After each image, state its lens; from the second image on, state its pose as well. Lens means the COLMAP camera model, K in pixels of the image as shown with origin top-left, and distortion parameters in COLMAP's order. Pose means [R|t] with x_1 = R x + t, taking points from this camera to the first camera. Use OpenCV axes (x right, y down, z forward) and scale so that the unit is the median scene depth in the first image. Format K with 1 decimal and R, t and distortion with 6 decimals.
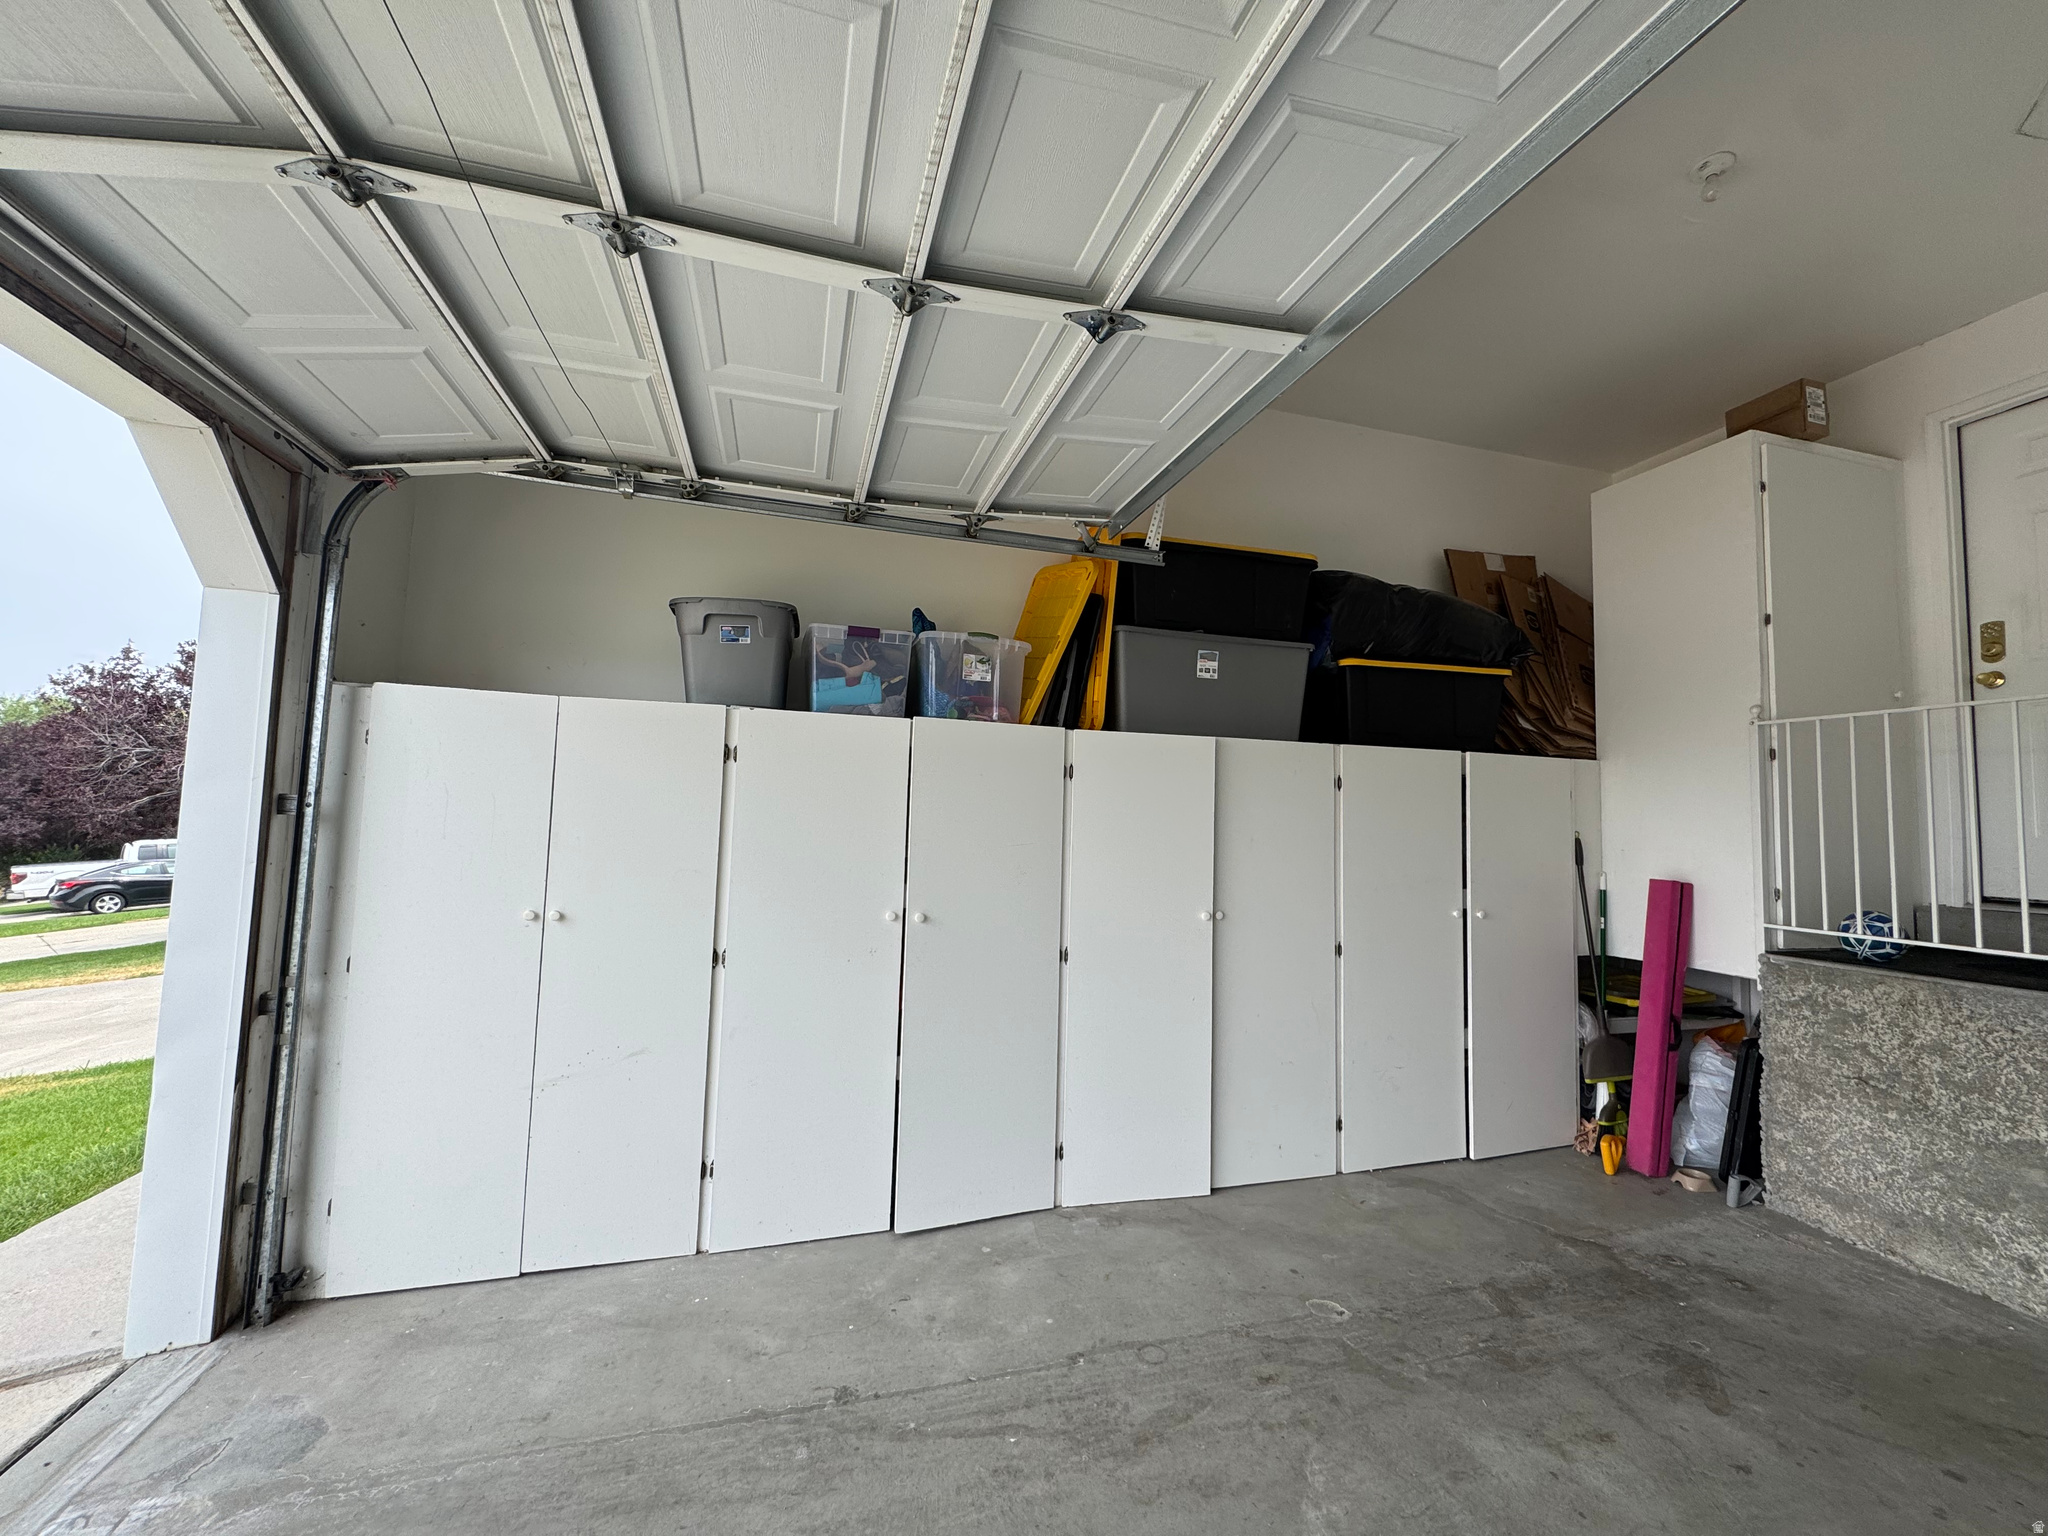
lens RADIAL K [[823.1, 0, 1020.1], [0, 823.1, 765.0], [0, 0, 1]] dist [-0.001008, -0.000488]
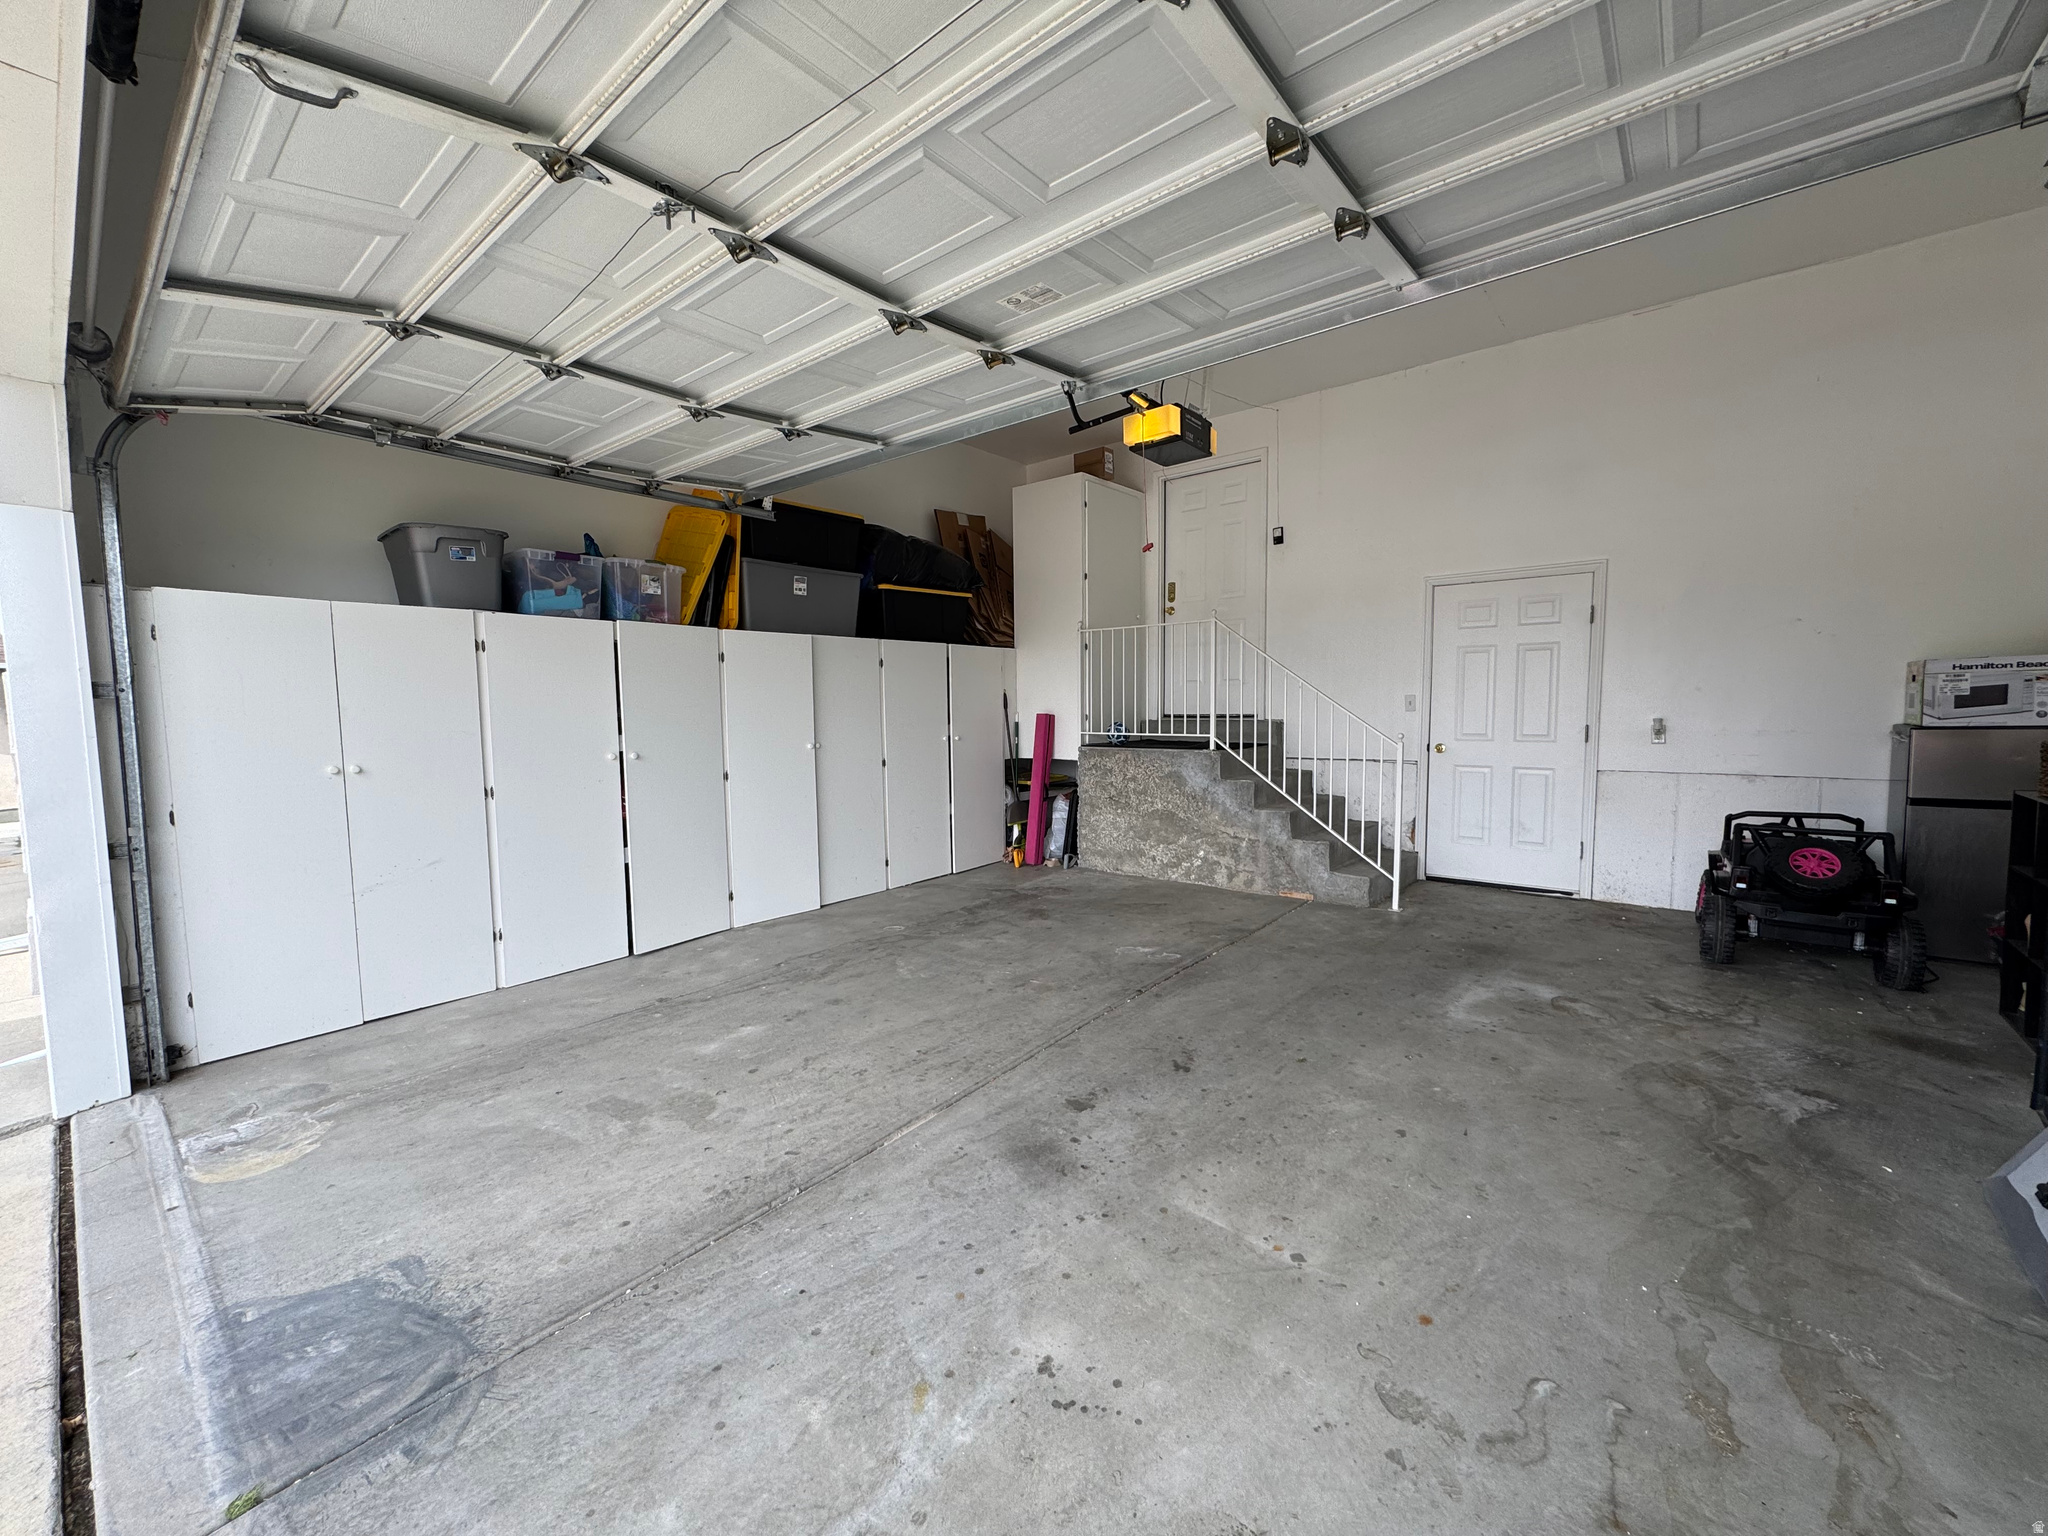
lens RADIAL K [[823.1, 0, 1025.0], [0, 823.1, 766.9], [0, 0, 1]] dist [-0.001008, -0.000488]
pose [[0.825654, -0.079191, 0.558591, -0.352645], [-0.005203, 0.988989, 0.147898, -0.020500], [-0.564153, -0.125019, 0.816151, -0.600267]]
